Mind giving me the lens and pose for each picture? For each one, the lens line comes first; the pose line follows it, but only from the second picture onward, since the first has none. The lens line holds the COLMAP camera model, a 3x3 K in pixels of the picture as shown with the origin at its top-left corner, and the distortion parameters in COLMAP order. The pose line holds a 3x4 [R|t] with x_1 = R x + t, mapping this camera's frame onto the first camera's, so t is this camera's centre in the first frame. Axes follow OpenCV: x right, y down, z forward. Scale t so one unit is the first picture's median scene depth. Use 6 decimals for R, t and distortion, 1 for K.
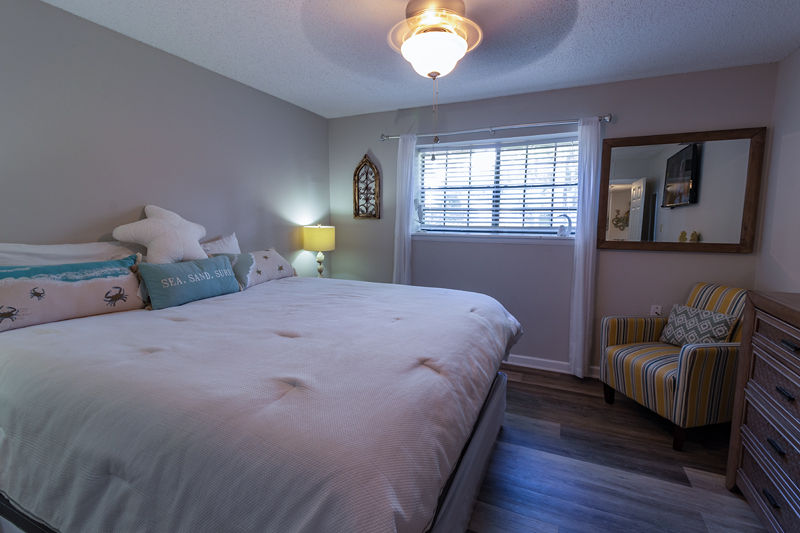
lens RADIAL K [[365.7, 0, 400.0], [0, 365.7, 266.5], [0, 0, 1]] dist [-0.000414, 0.001145]
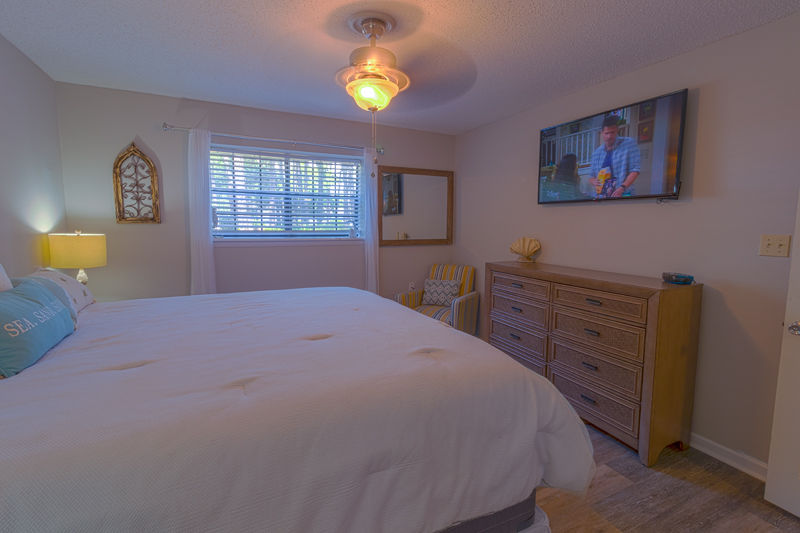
lens RADIAL K [[371.5, 0, 400.0], [0, 371.5, 266.5], [0, 0, 1]] dist [0.000182, 0.000293]
pose [[0.632988, -0.087861, 0.769160, -0.381322], [0.097779, 0.994656, 0.033151, -0.009507], [-0.767962, 0.054224, 0.638196, 0.060446]]
